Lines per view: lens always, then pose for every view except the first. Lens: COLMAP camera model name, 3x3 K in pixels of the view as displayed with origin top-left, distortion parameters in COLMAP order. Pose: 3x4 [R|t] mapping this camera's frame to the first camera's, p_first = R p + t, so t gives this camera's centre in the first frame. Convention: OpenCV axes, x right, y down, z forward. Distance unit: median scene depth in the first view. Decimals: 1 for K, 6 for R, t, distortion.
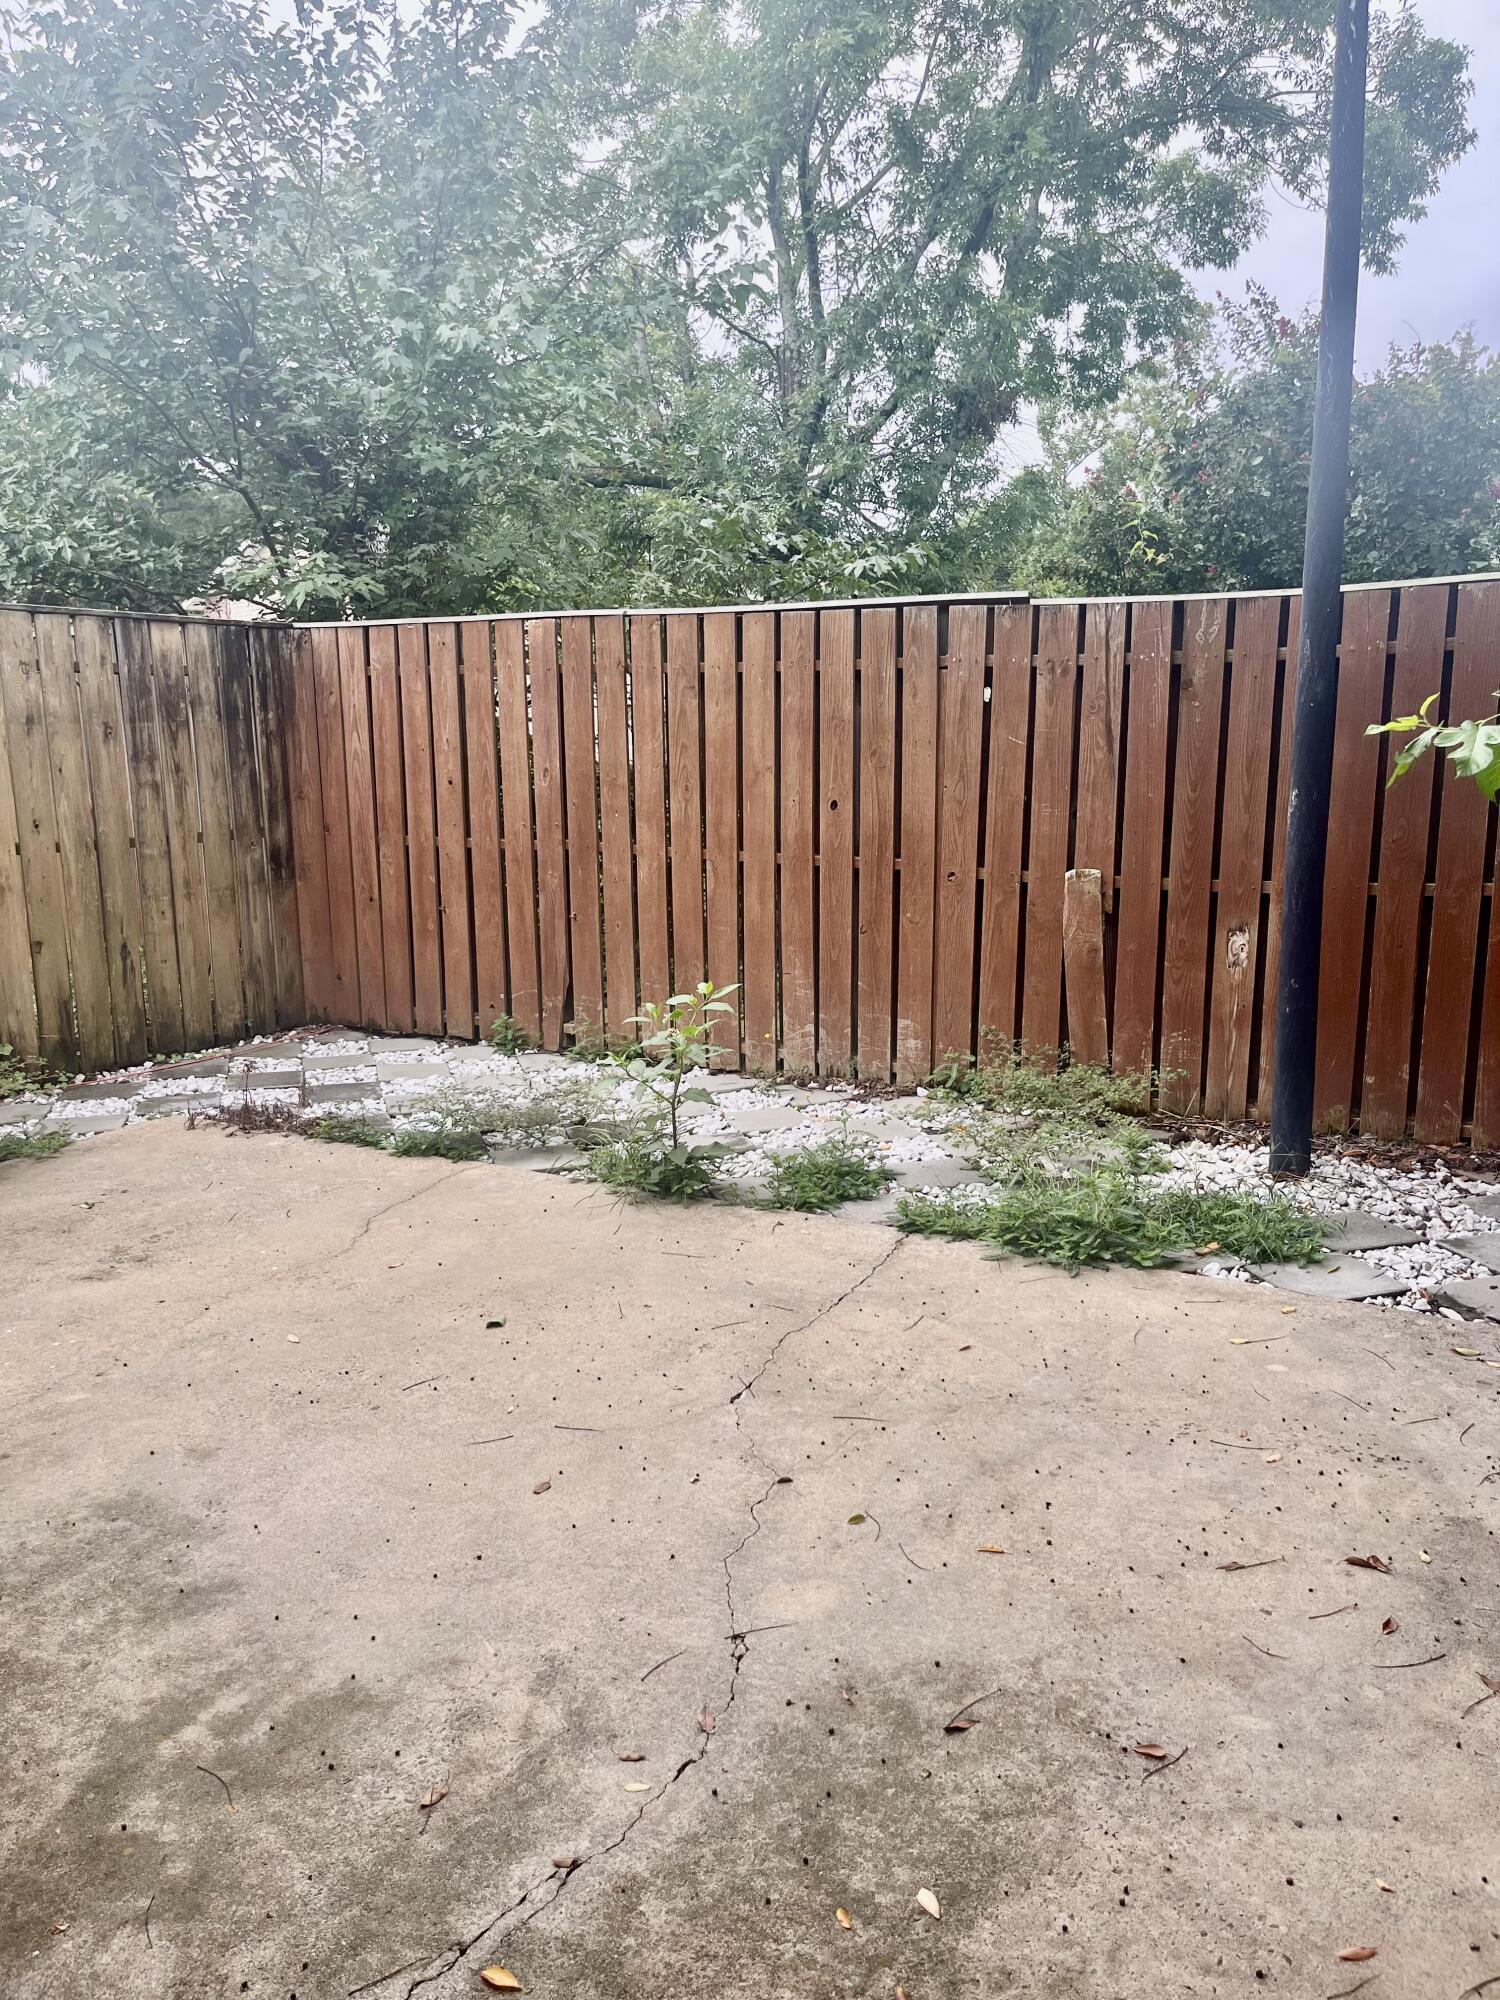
lens RADIAL K [[1461.9, 0, 750.0], [0, 1461.9, 1000.0], [0, 0, 1]] dist [0.040612, 0.002884]
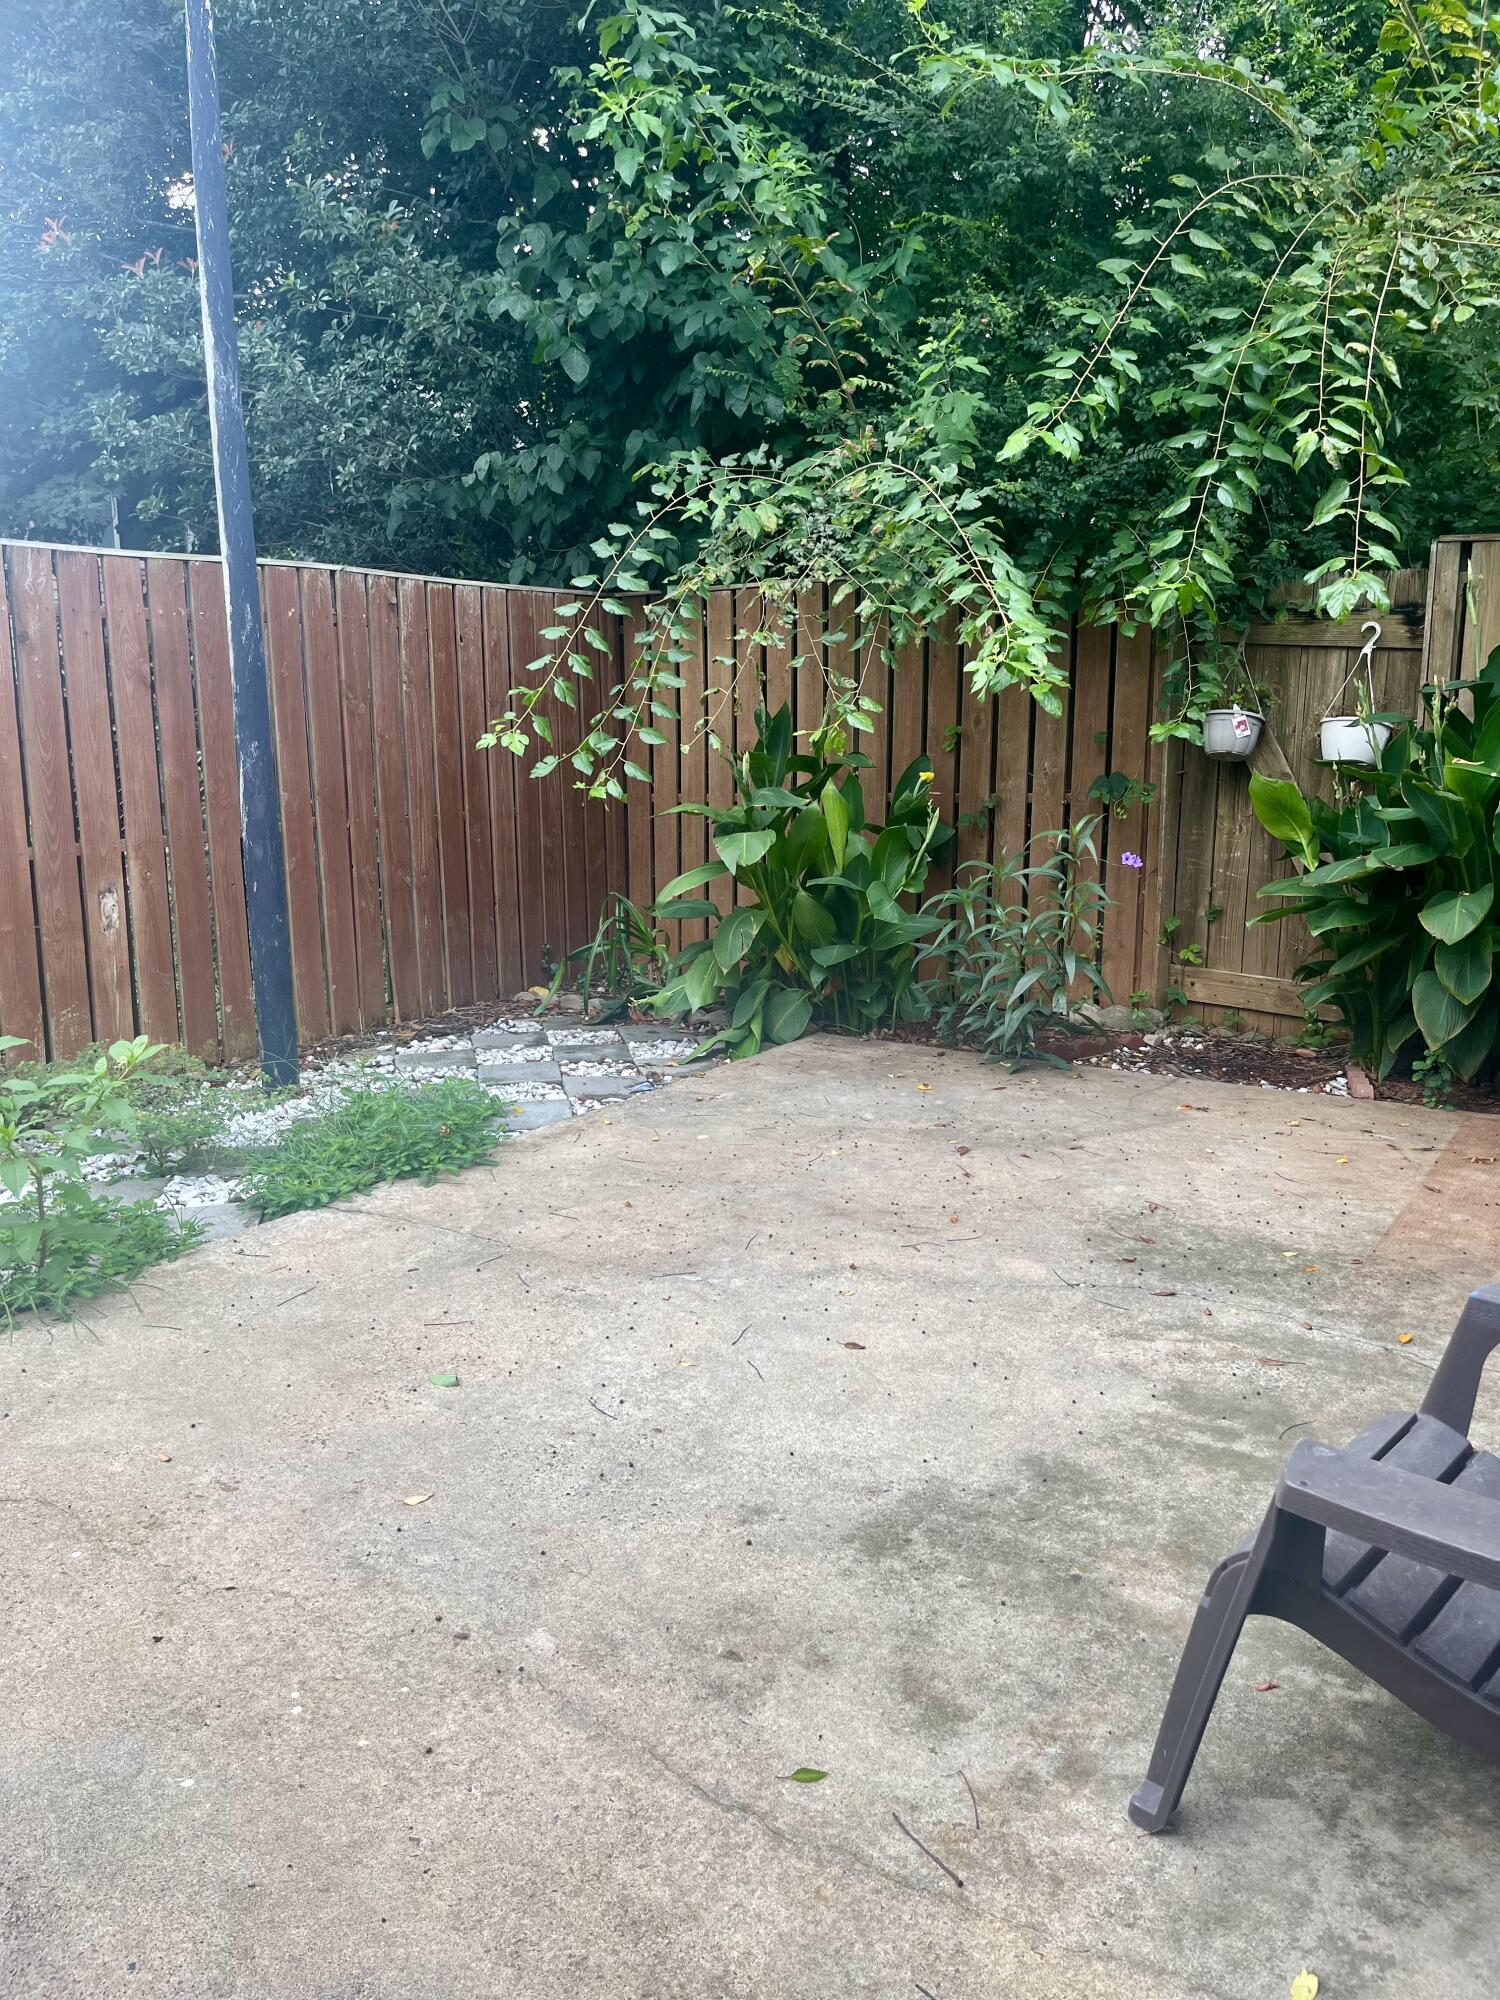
lens RADIAL K [[1461.9, 0, 750.0], [0, 1461.9, 1000.0], [0, 0, 1]] dist [0.040612, 0.002884]
pose [[0.127551, -0.190247, 0.973415, -0.982107], [0.185408, 0.968705, 0.165031, -0.099751], [-0.974348, 0.159429, 0.158832, 0.714498]]
